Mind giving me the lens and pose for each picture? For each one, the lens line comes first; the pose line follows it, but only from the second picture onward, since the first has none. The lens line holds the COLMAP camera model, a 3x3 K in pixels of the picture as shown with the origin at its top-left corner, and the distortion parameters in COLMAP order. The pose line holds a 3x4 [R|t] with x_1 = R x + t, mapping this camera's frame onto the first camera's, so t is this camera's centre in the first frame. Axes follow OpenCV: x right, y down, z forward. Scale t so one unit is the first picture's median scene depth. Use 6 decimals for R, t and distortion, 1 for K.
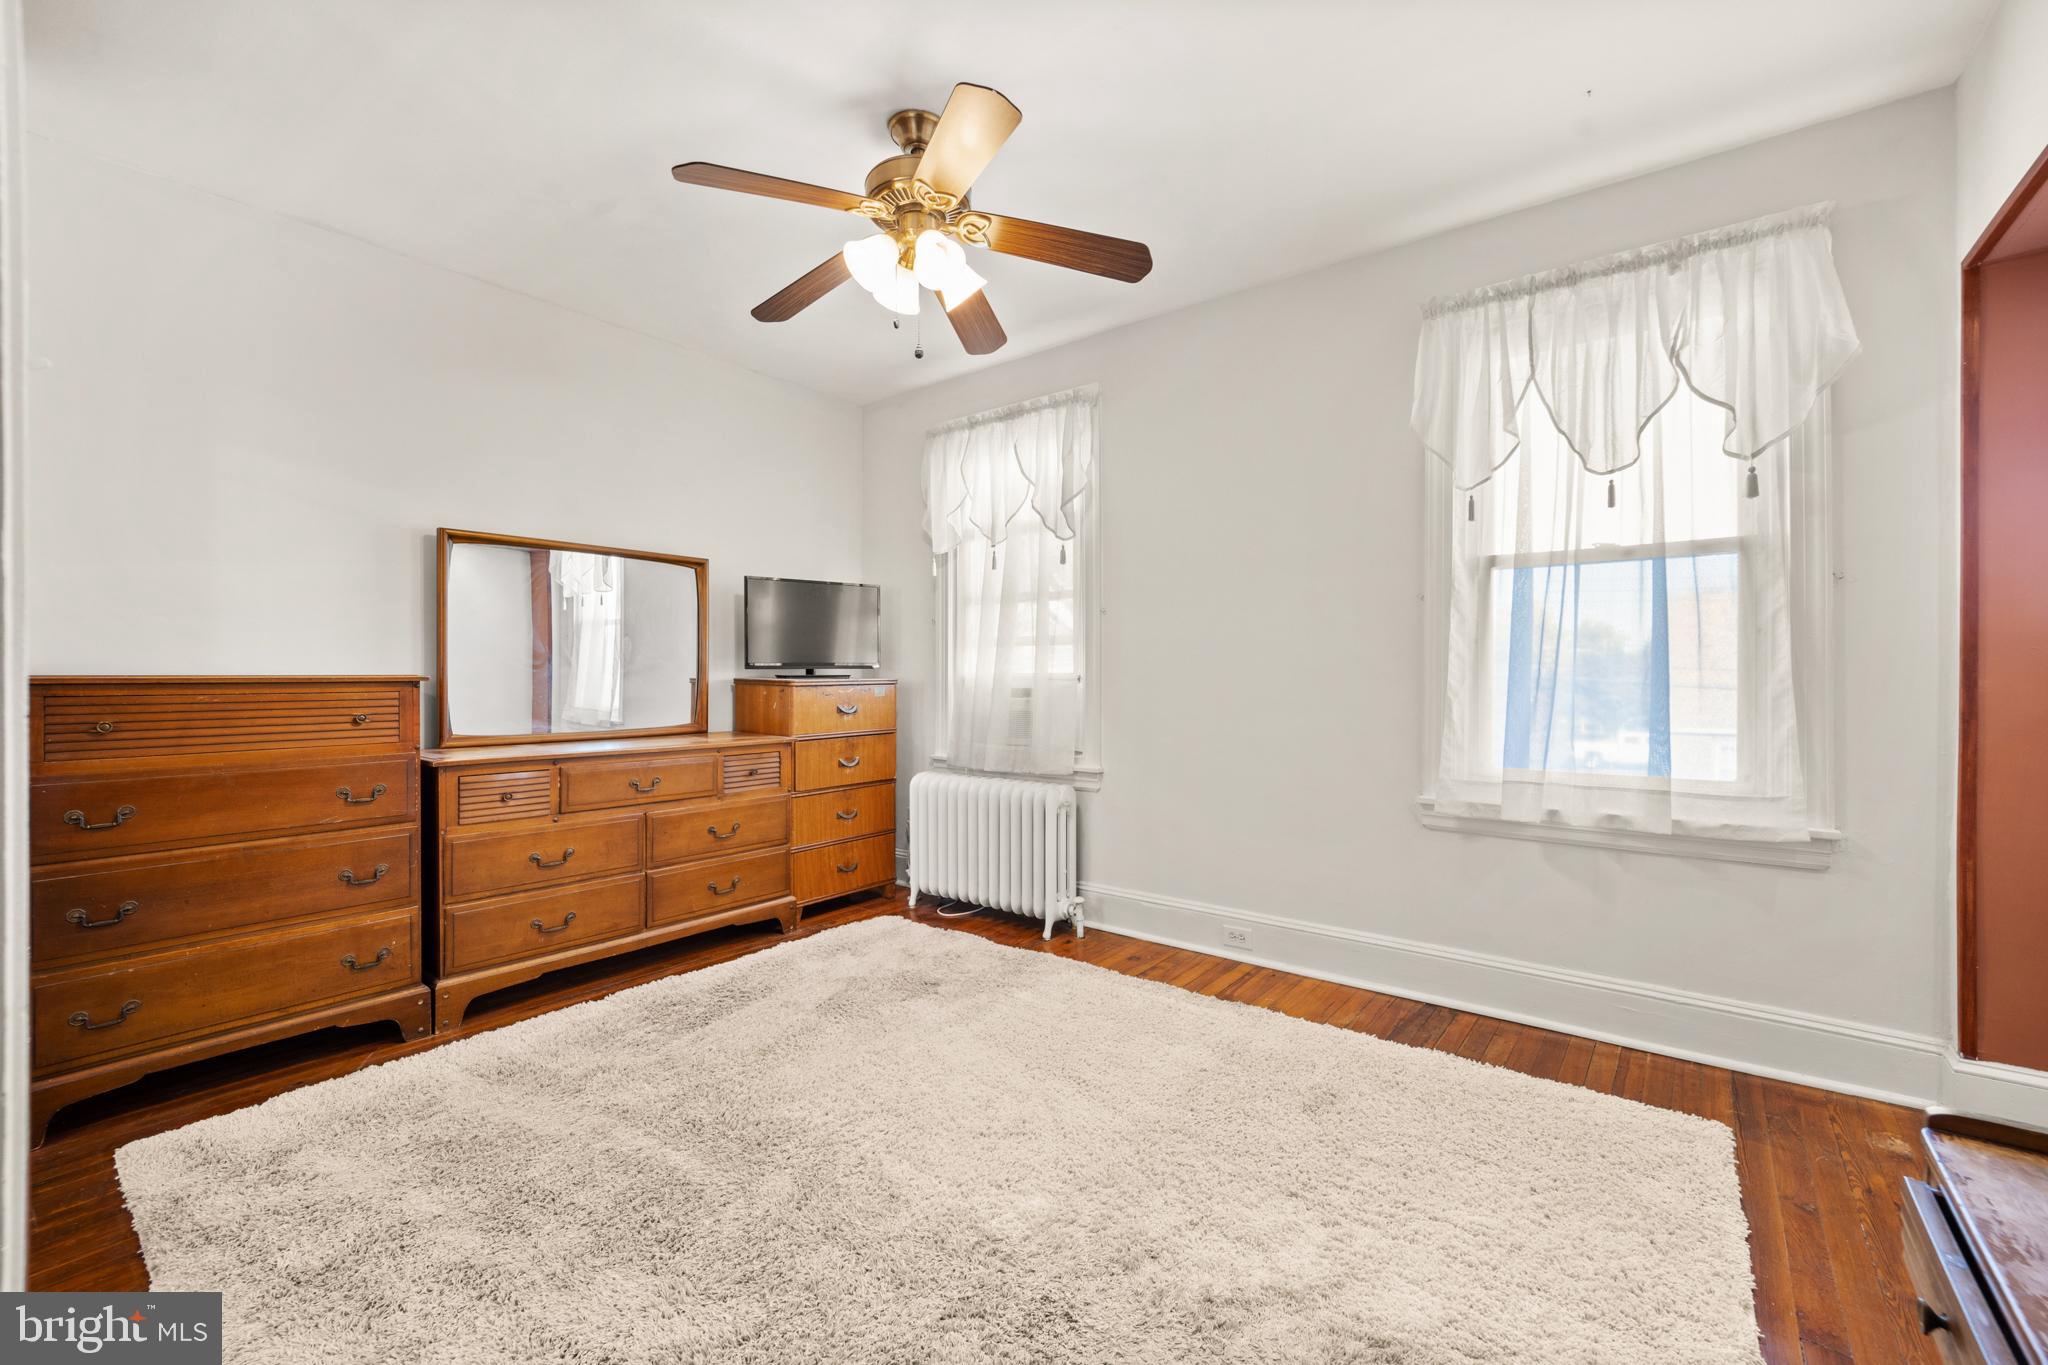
lens RADIAL K [[837.0, 0, 1032.5], [0, 837.0, 660.1], [0, 0, 1]] dist [-0.022672, 0.000083]
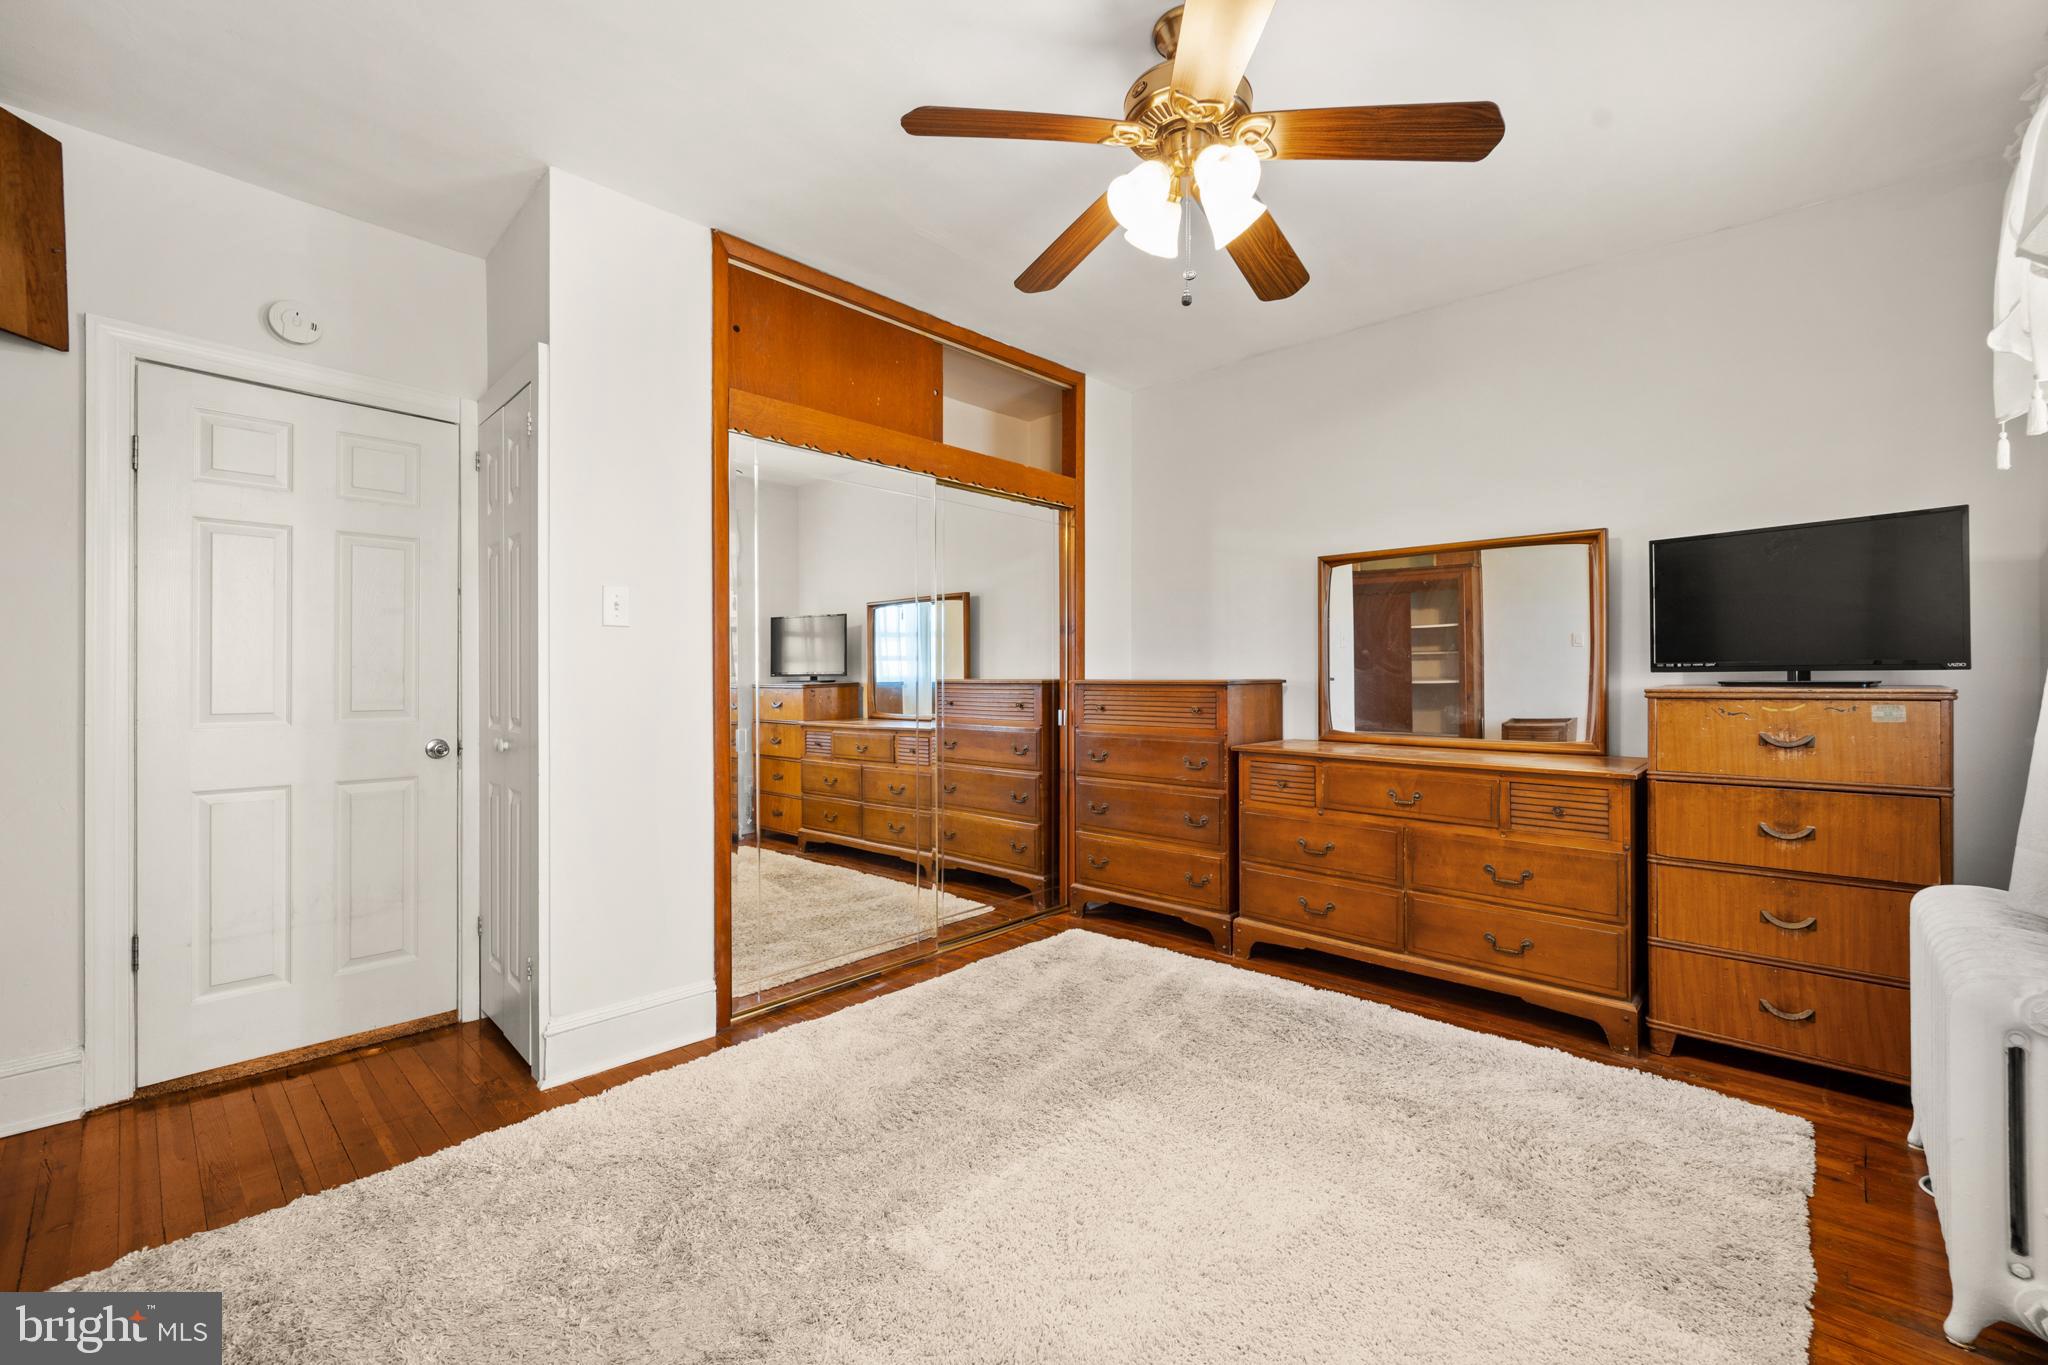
lens RADIAL K [[837.0, 0, 1032.5], [0, 837.0, 660.1], [0, 0, 1]] dist [-0.022672, 0.000083]
pose [[-0.097855, -0.014606, -0.995093, 0.540380], [0.015448, 0.999750, -0.016193, 0.004557], [0.995081, -0.016957, -0.097605, 0.718421]]
